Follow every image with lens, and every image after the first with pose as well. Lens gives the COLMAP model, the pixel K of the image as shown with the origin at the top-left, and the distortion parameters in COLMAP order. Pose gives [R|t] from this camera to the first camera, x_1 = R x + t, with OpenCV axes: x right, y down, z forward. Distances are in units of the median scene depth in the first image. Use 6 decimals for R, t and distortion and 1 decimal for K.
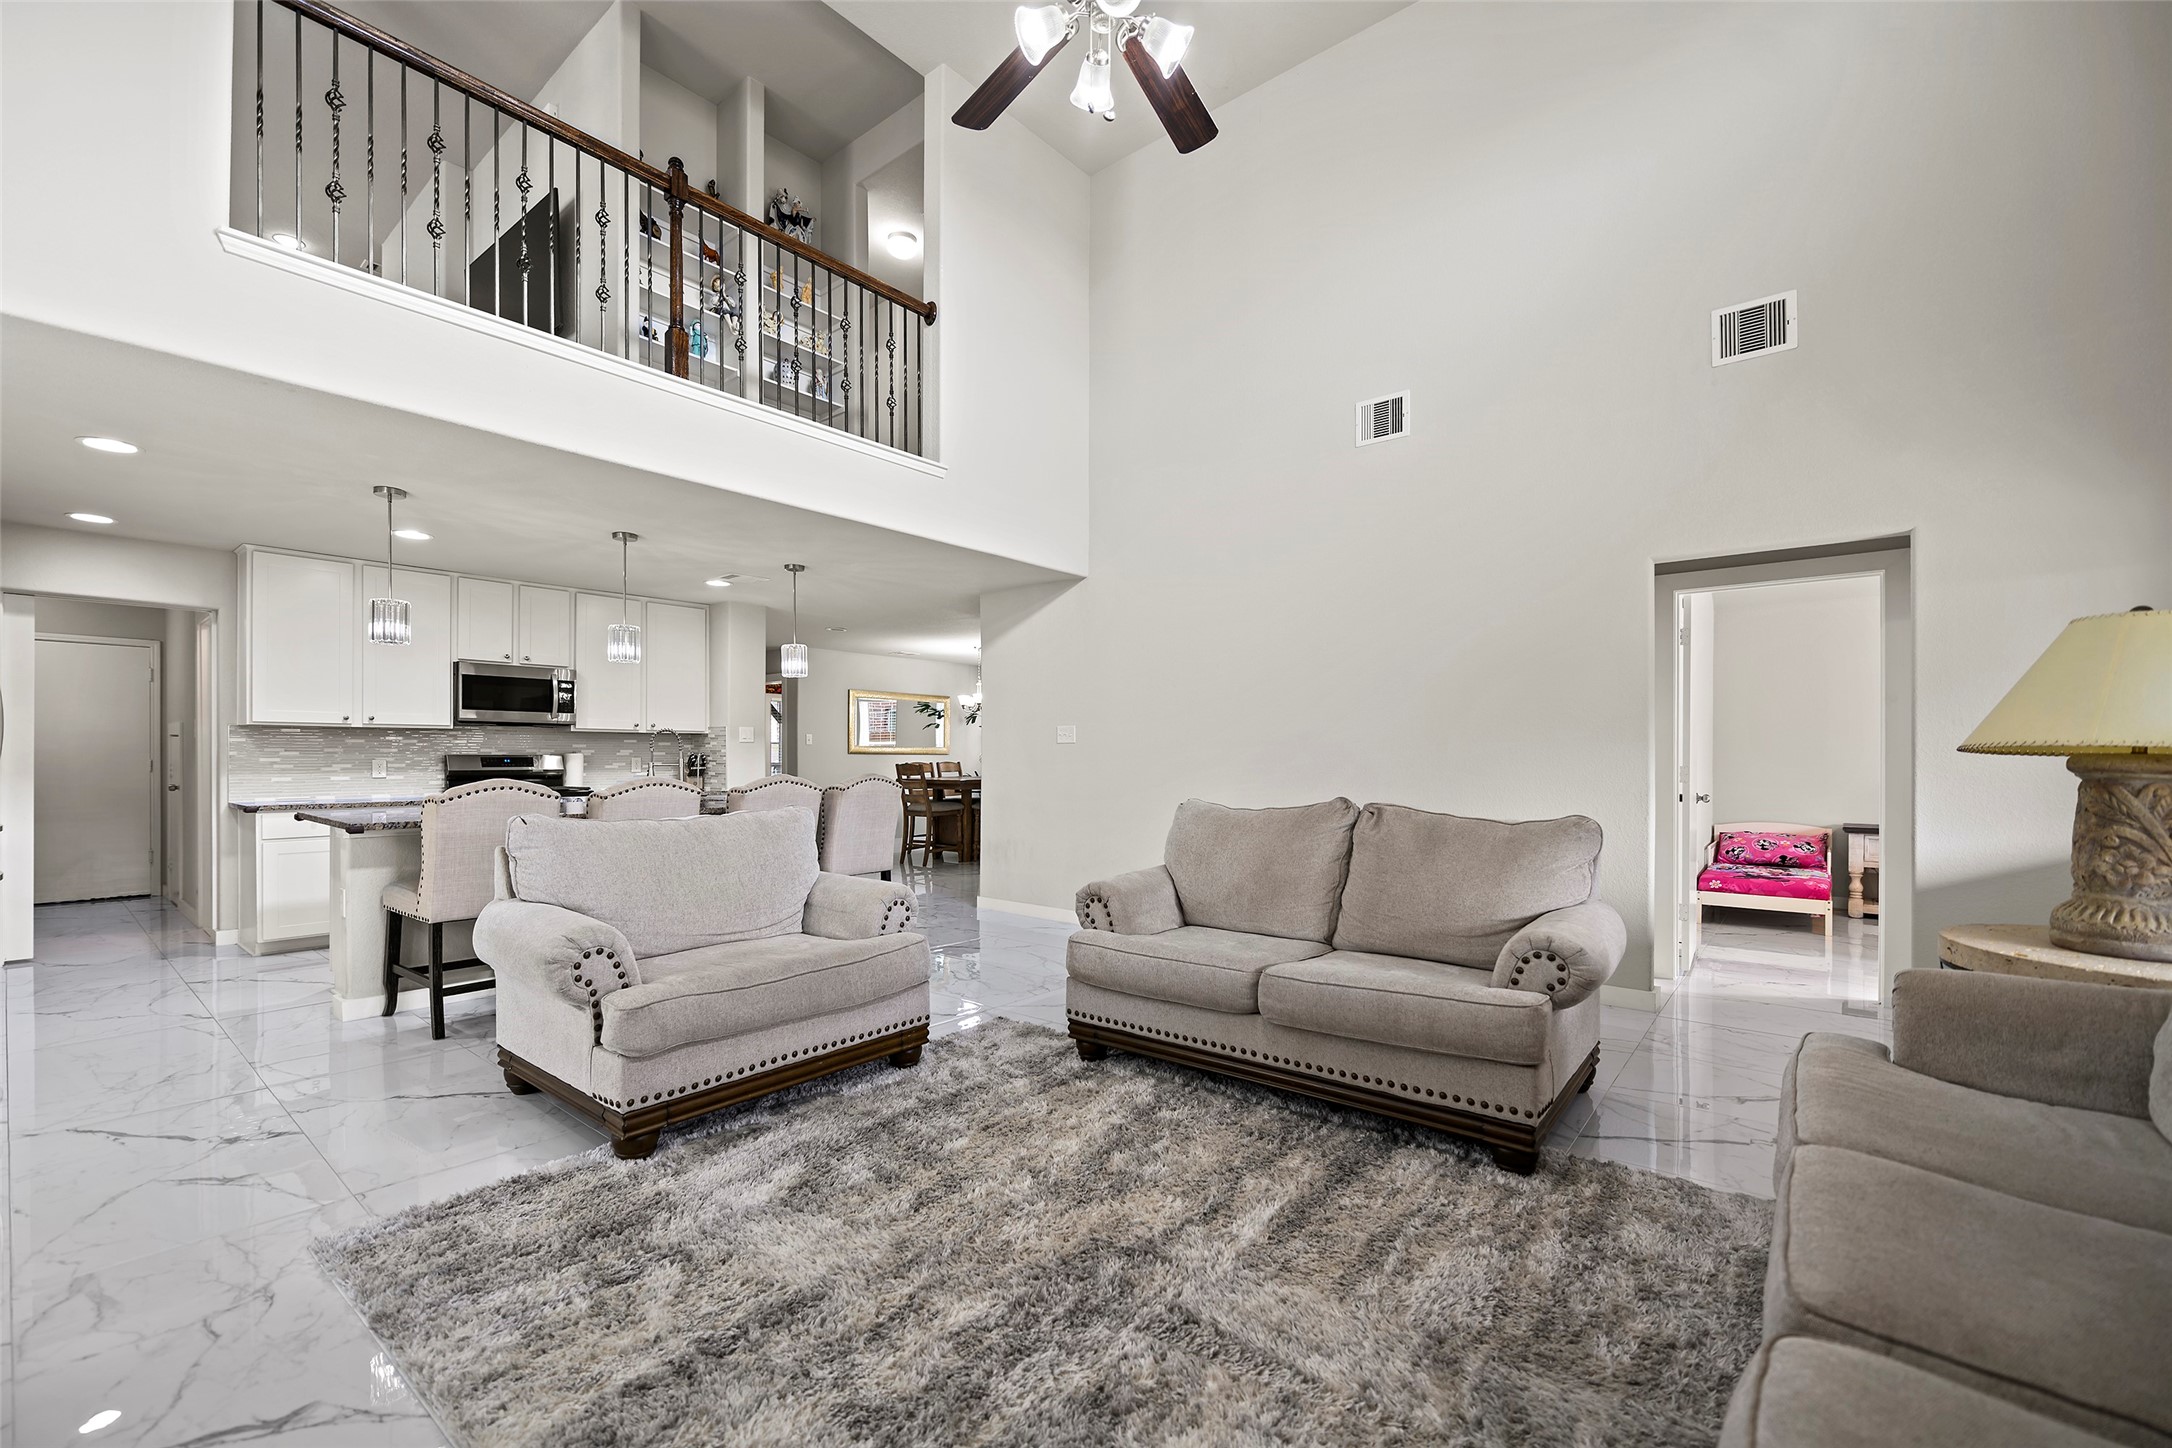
lens RADIAL K [[887.2, 0, 1090.3], [0, 887.2, 753.5], [0, 0, 1]] dist [-0.004421, -0.000770]
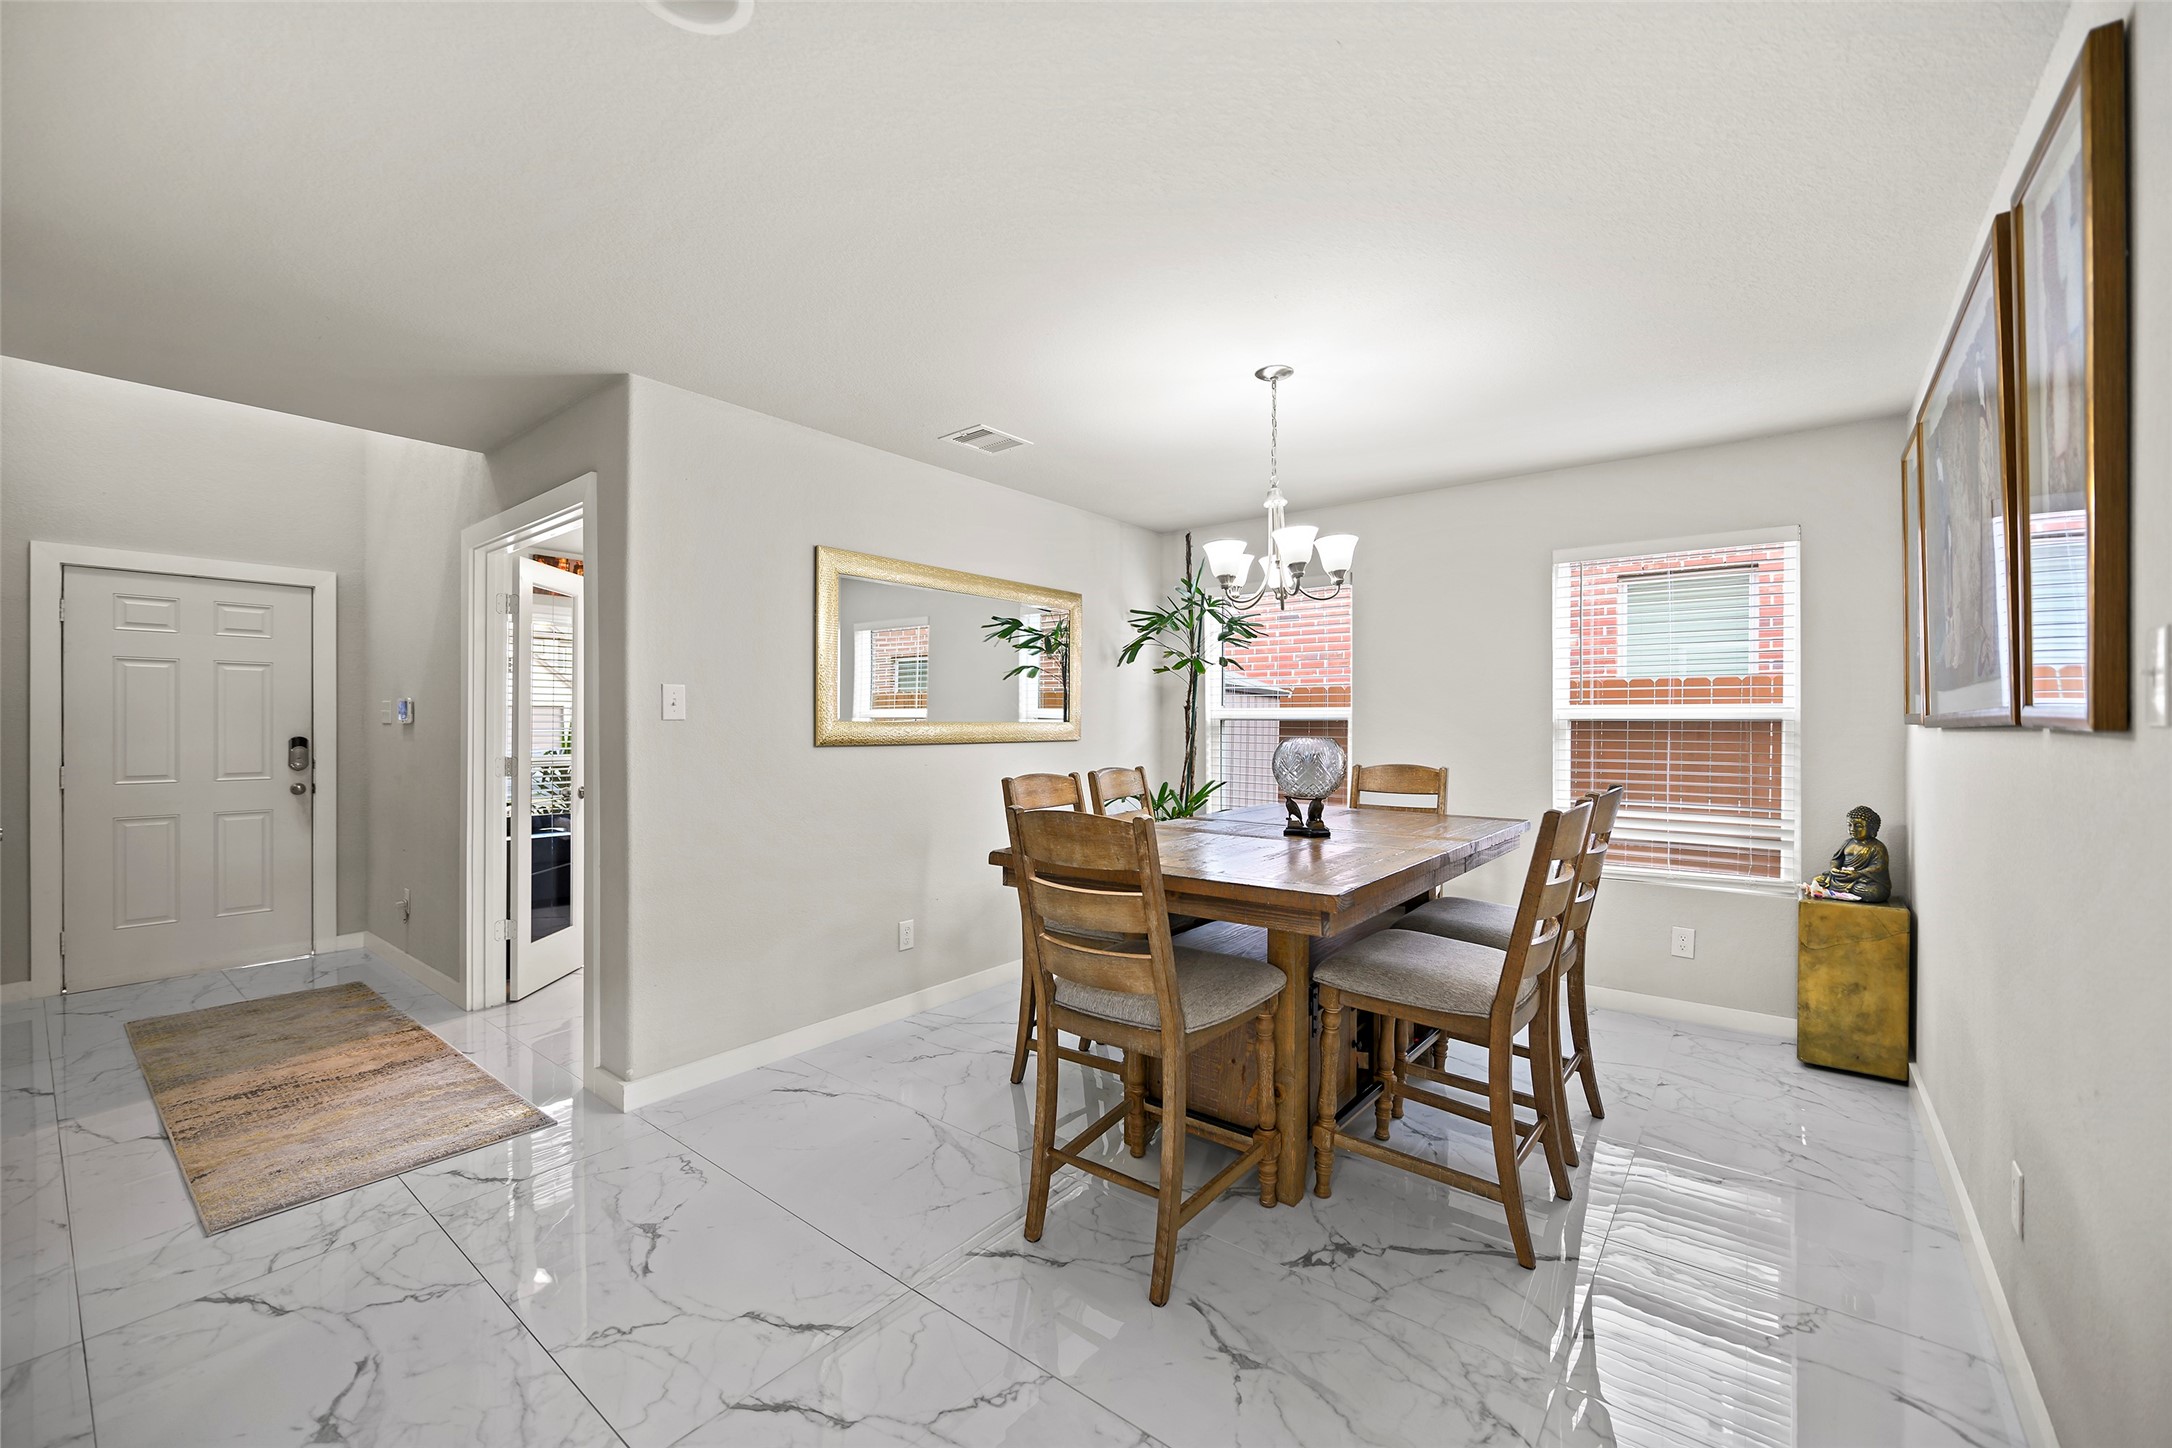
lens RADIAL K [[887.2, 0, 1083.7], [0, 887.2, 724.4], [0, 0, 1]] dist [-0.004421, -0.000770]
pose [[0.999874, -0.003783, 0.015440, -0.173688], [0.003845, 0.999985, -0.003950, -0.006044], [-0.015425, 0.004009, 0.999873, 0.651776]]
